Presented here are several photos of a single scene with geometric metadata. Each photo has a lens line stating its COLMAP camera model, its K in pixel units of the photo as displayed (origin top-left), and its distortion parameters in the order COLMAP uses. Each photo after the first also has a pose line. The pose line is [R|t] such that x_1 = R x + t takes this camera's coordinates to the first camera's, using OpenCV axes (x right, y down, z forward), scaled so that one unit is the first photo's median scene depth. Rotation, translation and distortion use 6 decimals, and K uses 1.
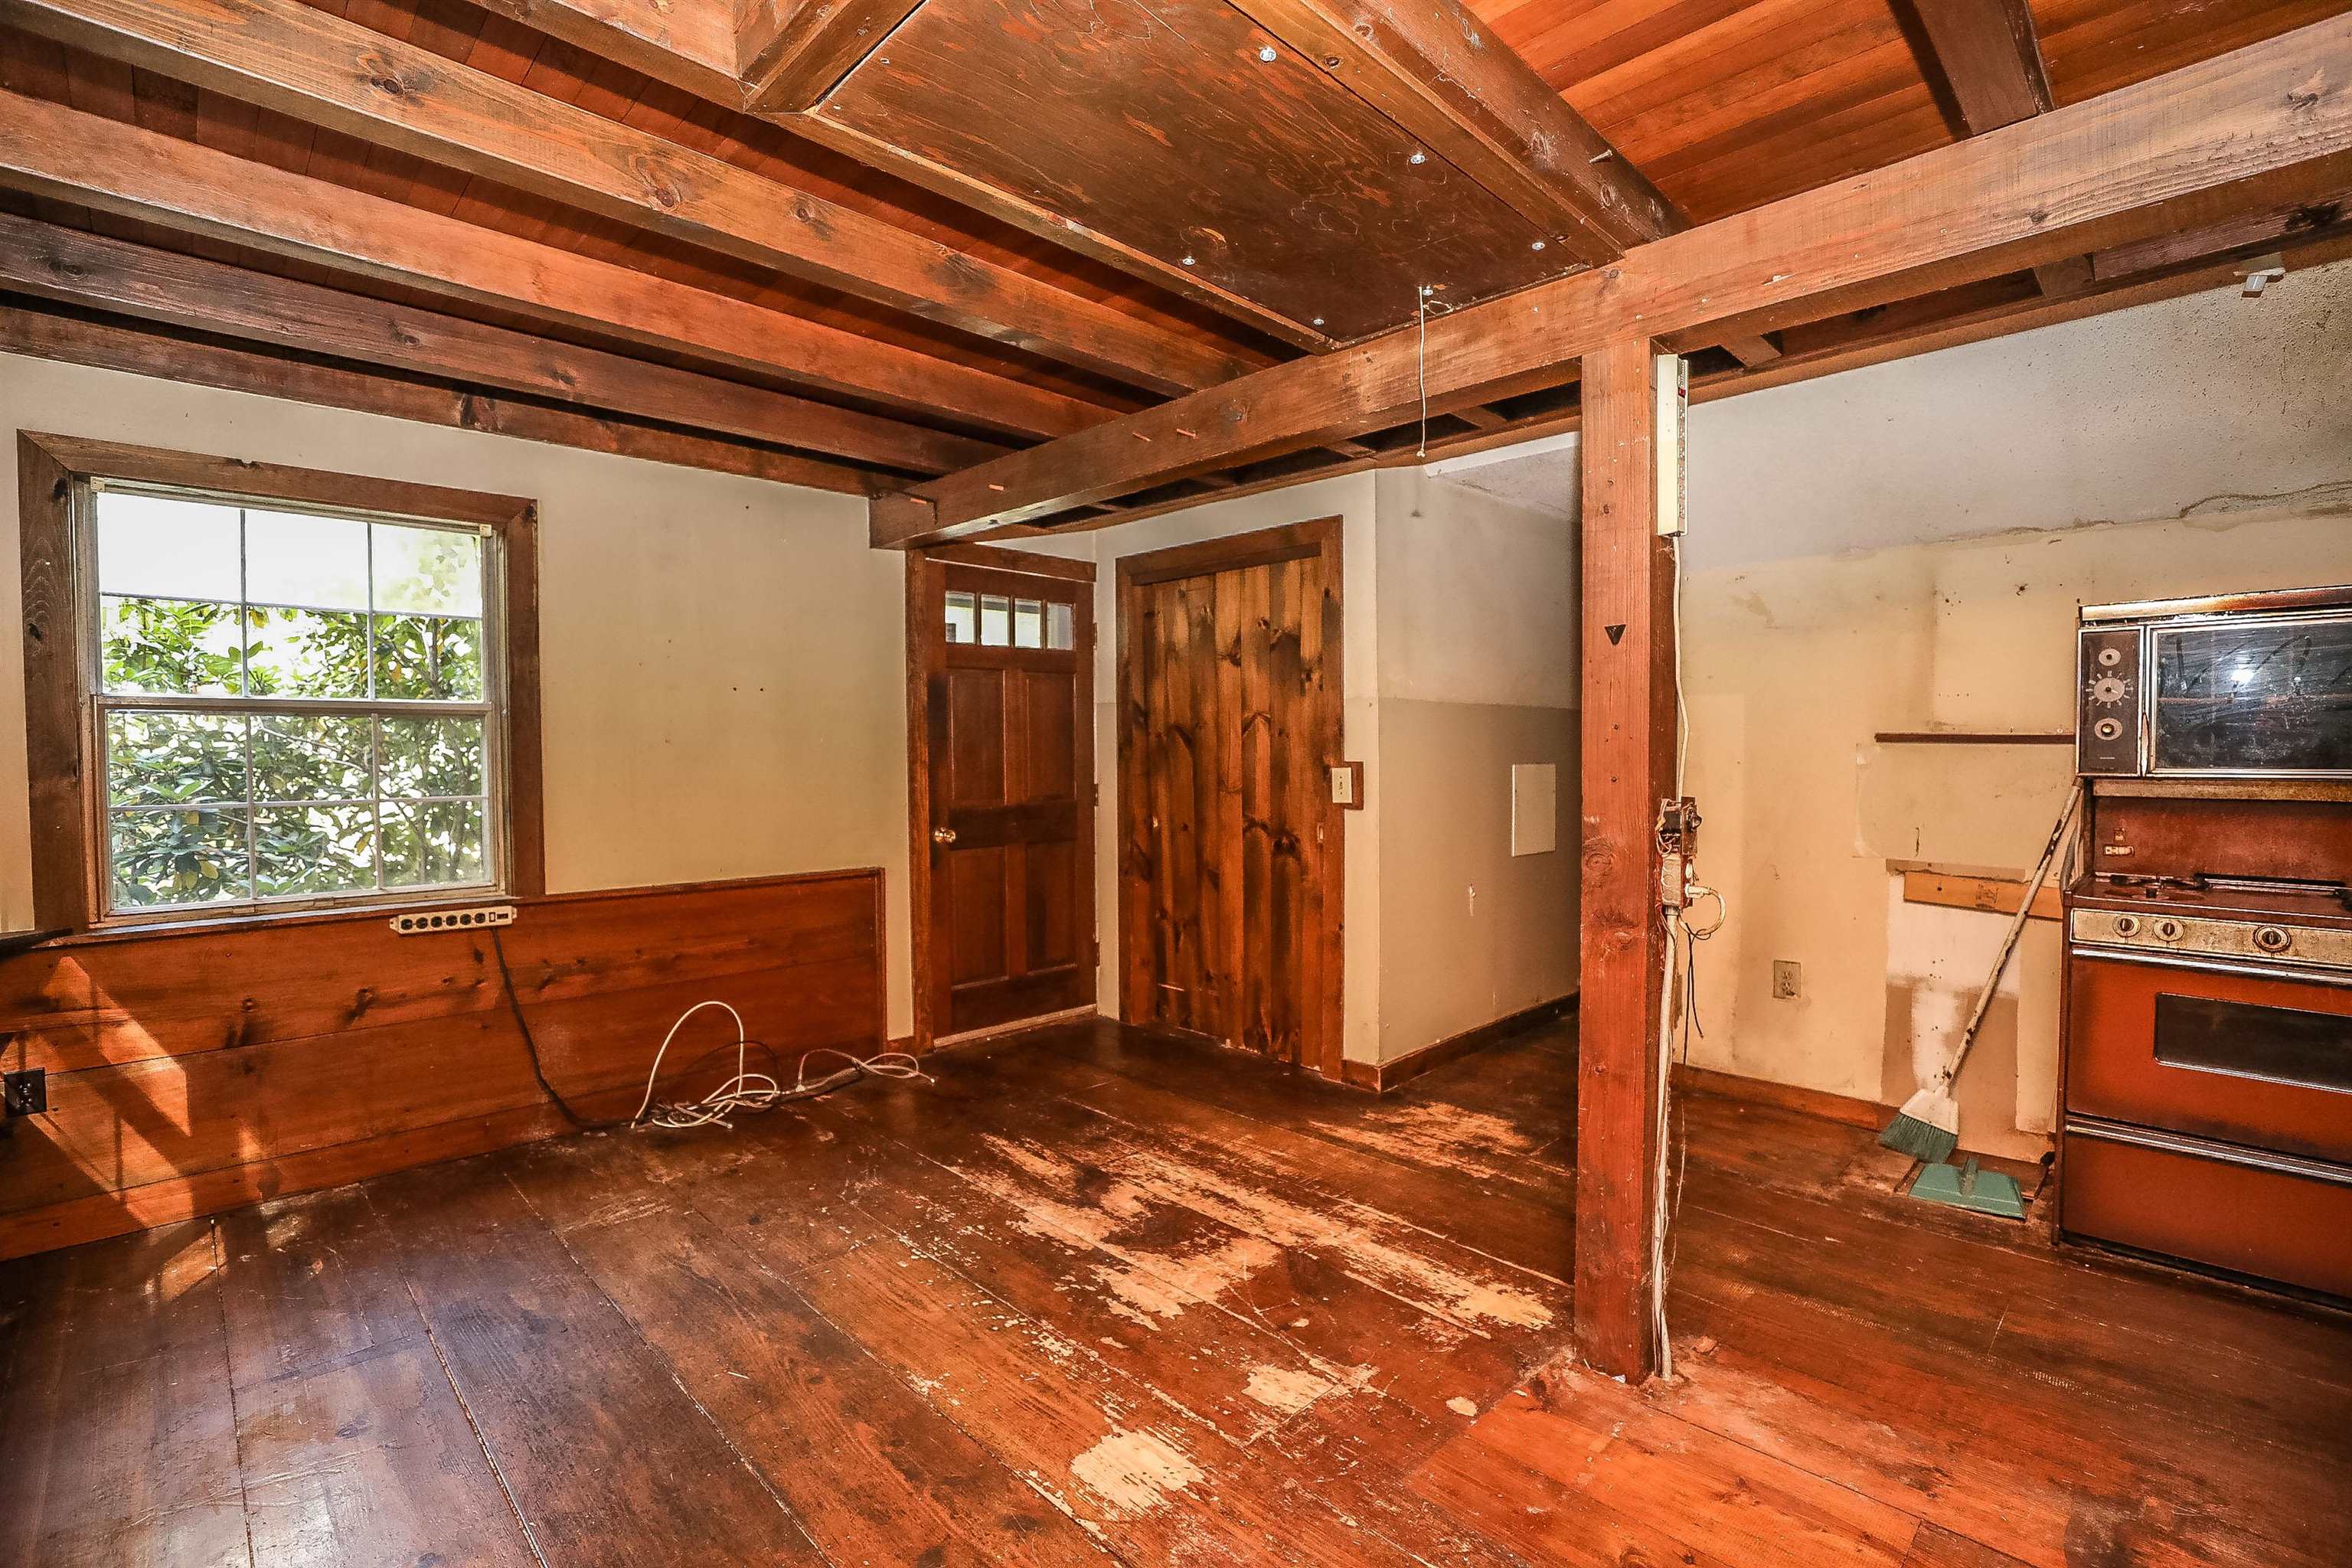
lens RADIAL K [[1065.6, 0, 1181.6], [0, 1065.6, 781.9], [0, 0, 1]] dist [-0.045841, 0.013737]
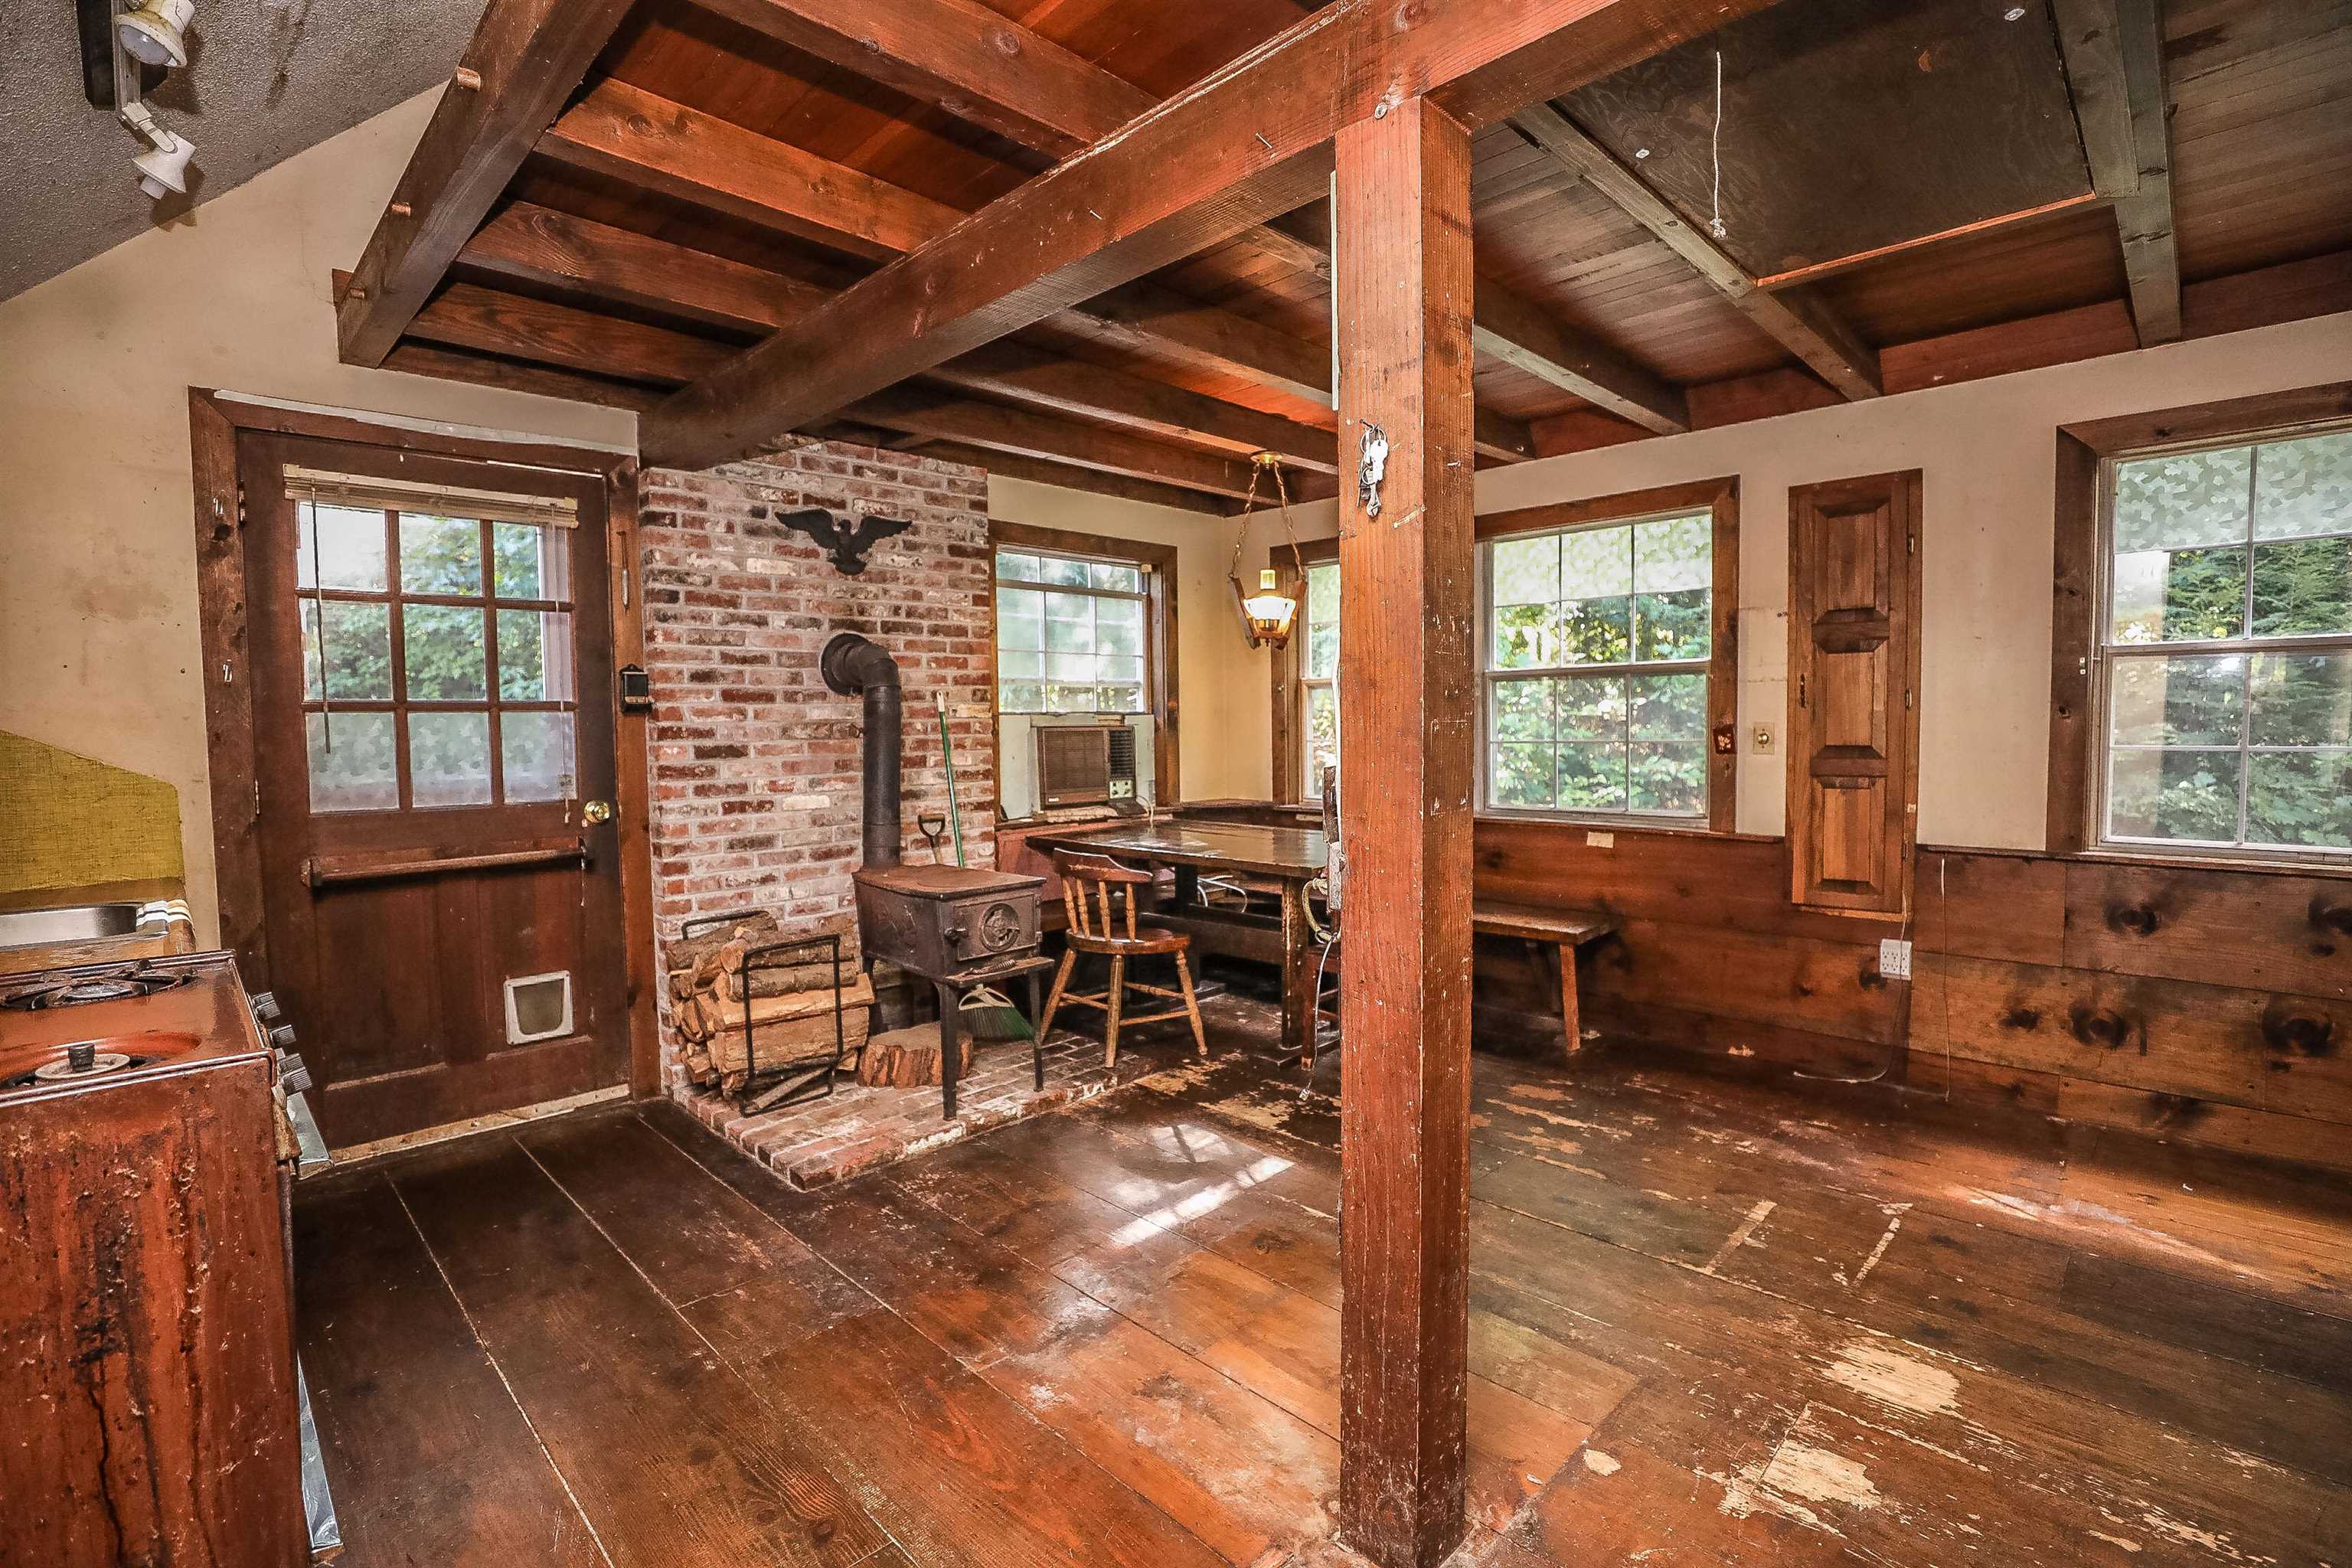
lens RADIAL K [[1065.6, 0, 1181.6], [0, 1065.6, 781.9], [0, 0, 1]] dist [-0.045841, 0.013737]
pose [[-0.999789, 0.019017, -0.007809, 0.414677], [0.018215, 0.995558, 0.092370, -0.033195], [0.009531, 0.092208, -0.995694, 1.224047]]
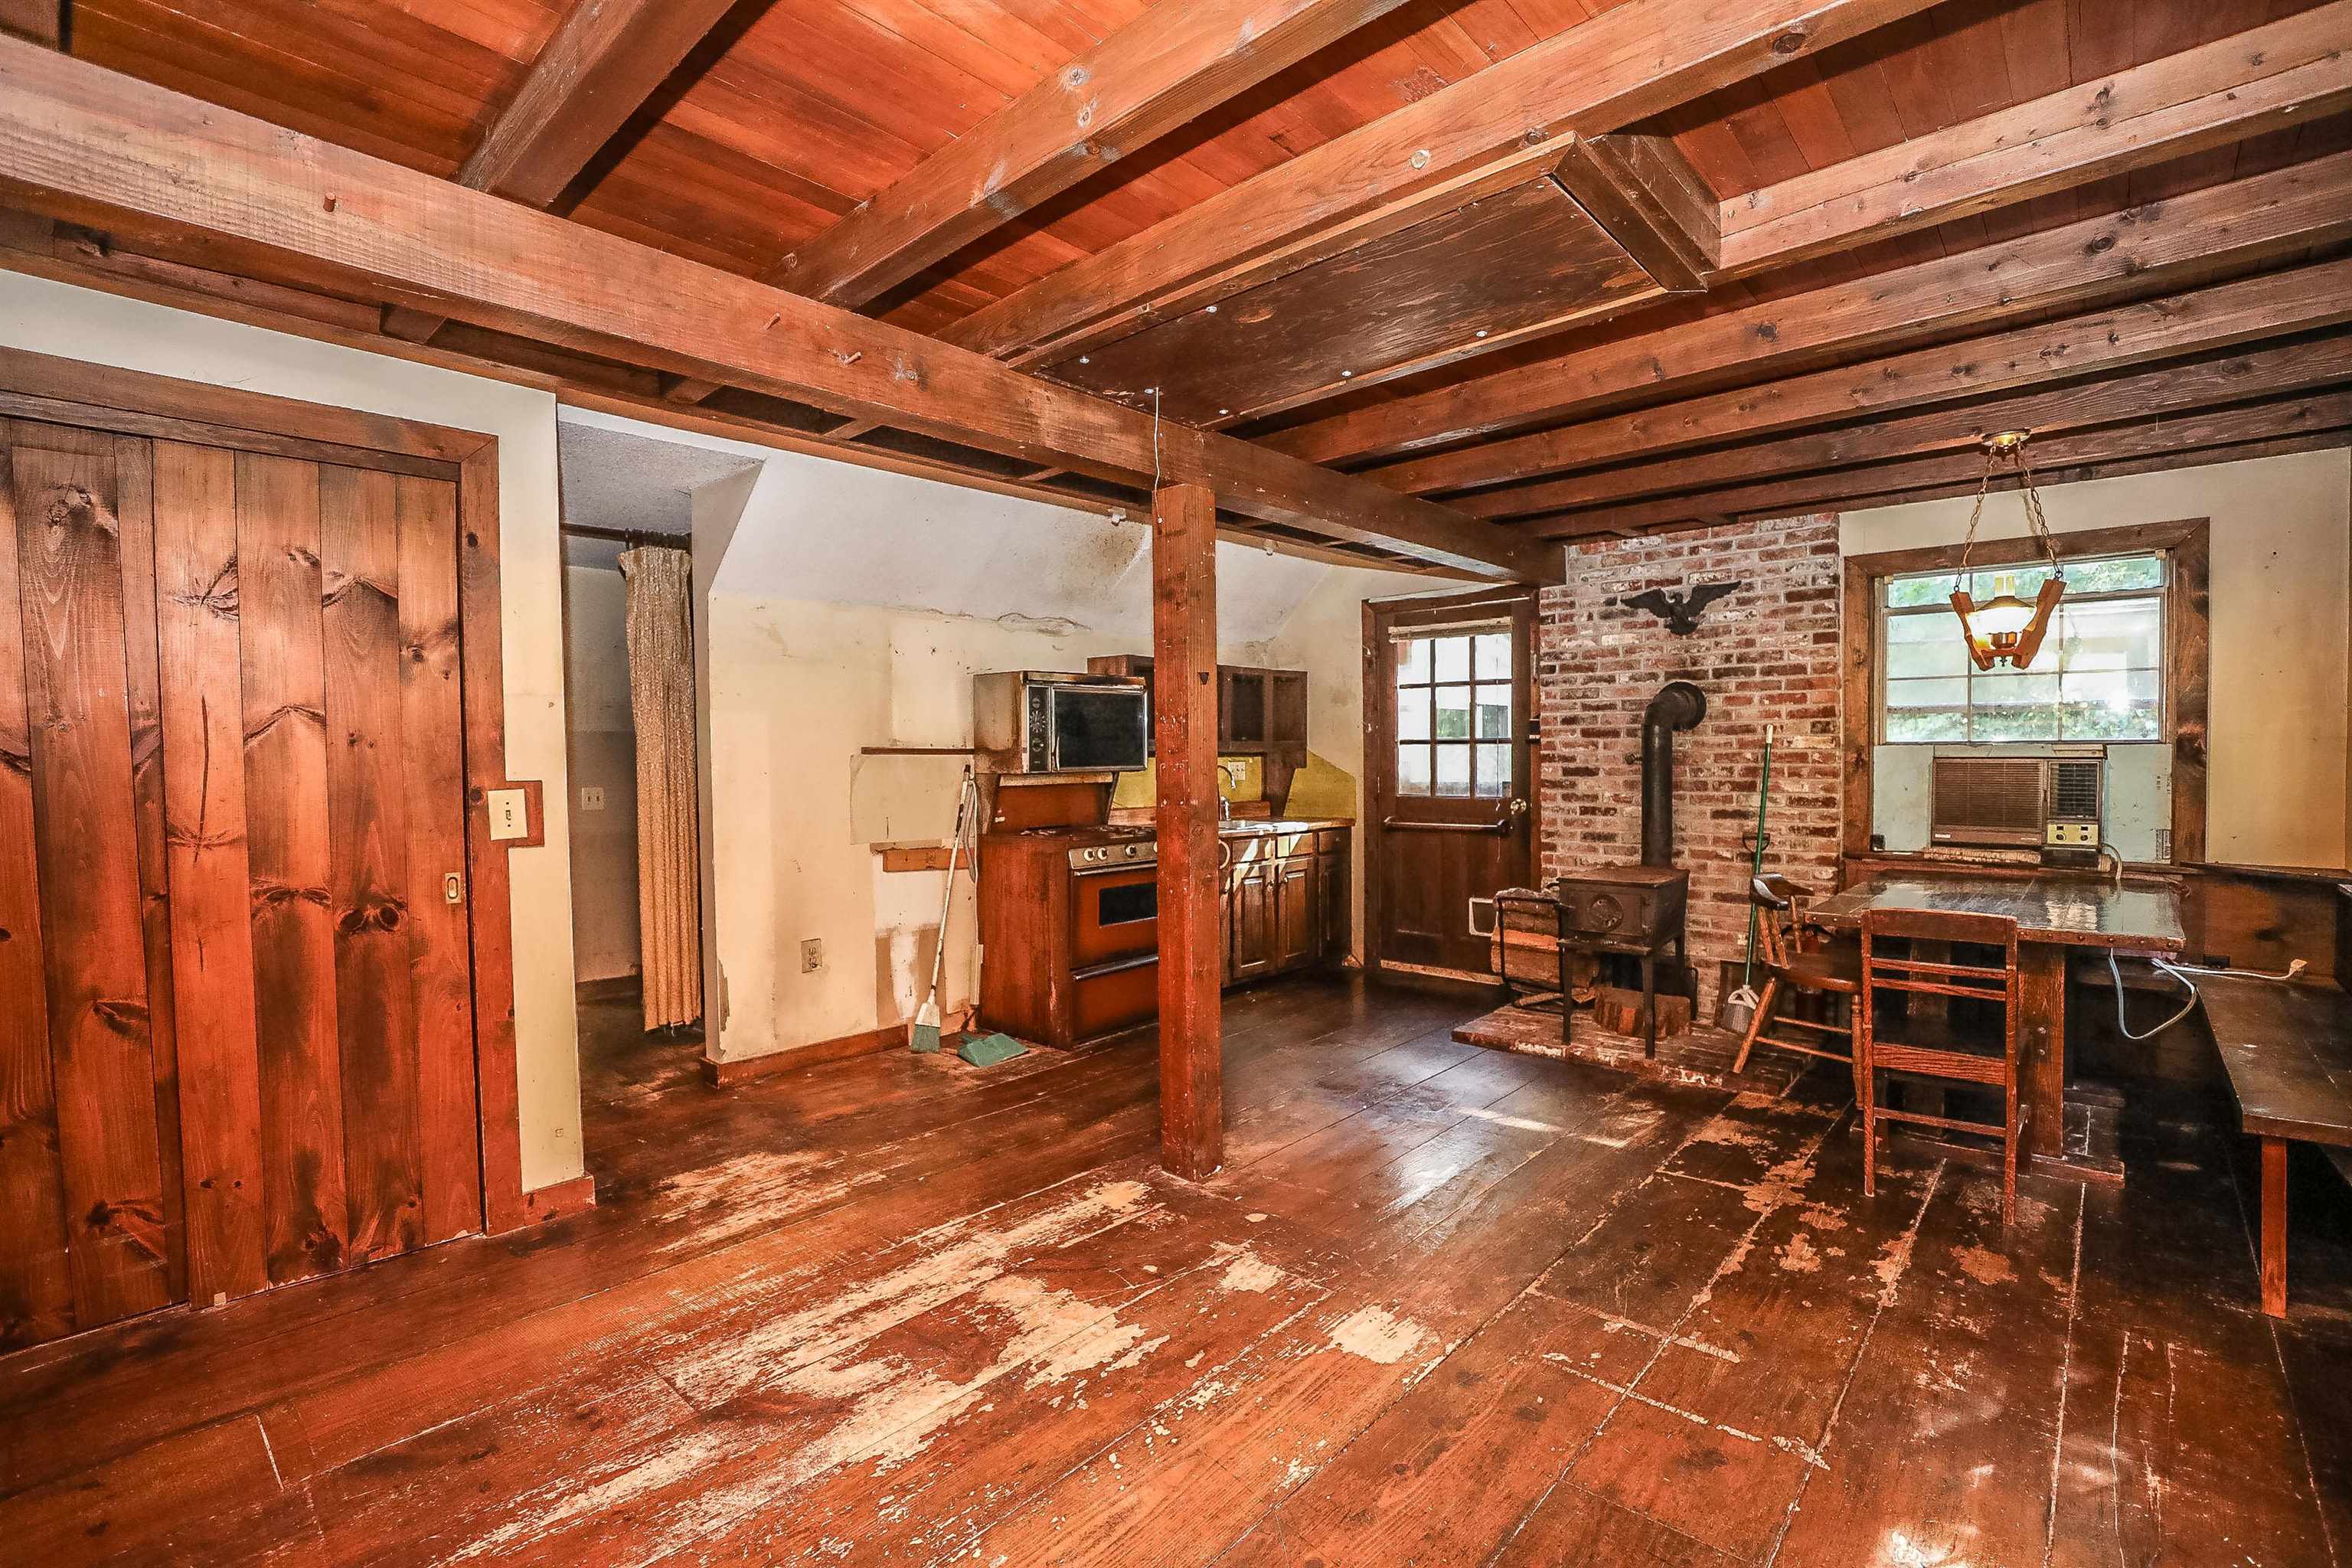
lens RADIAL K [[1065.6, 0, 1181.6], [0, 1065.6, 781.9], [0, 0, 1]] dist [-0.045841, 0.013737]
pose [[-0.059076, -0.021855, 0.998014, -0.773886], [0.044334, 0.998716, 0.024495, -0.021144], [-0.997269, 0.045693, -0.058031, 0.785845]]
